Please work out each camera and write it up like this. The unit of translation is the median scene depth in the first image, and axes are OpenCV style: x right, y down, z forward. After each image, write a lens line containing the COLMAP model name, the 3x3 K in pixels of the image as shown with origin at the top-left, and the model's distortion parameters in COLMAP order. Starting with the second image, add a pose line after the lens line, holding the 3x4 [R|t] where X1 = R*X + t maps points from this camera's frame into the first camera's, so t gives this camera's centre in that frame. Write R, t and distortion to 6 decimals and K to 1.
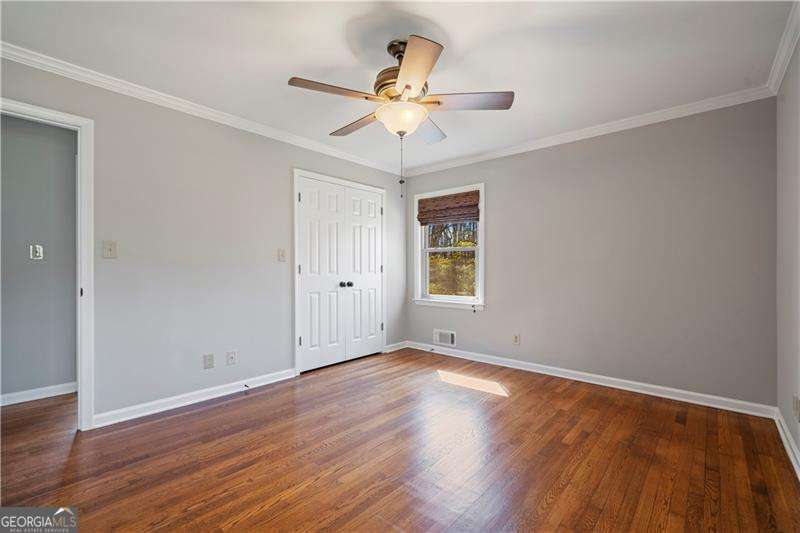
lens RADIAL K [[361.8, 0, 400.7], [0, 361.8, 265.3], [0, 0, 1]] dist [-0.004196, -0.000174]
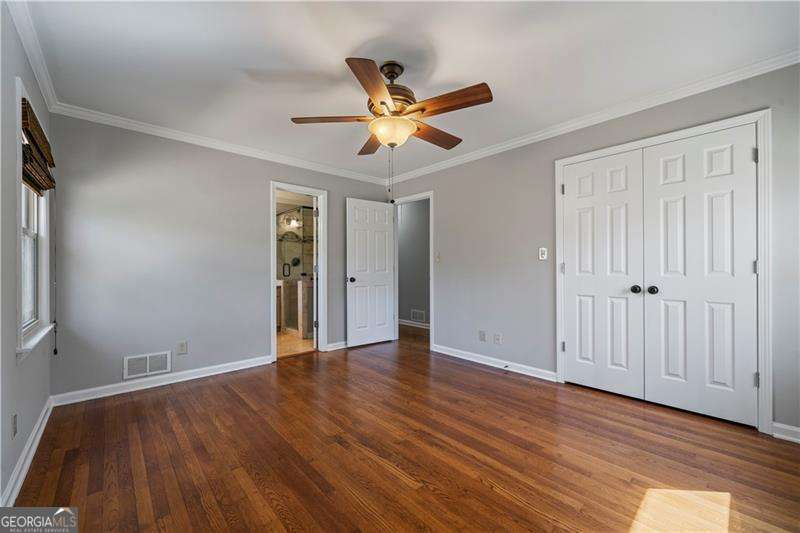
lens RADIAL K [[333.2, 0, 400.7], [0, 333.2, 266.9], [0, 0, 1]] dist [0.001941, 0.000089]
pose [[-0.131895, 0.000363, -0.991264, 0.613710], [0.014033, 0.999900, -0.001501, 0.003484], [0.991164, -0.014109, -0.131887, 0.706061]]
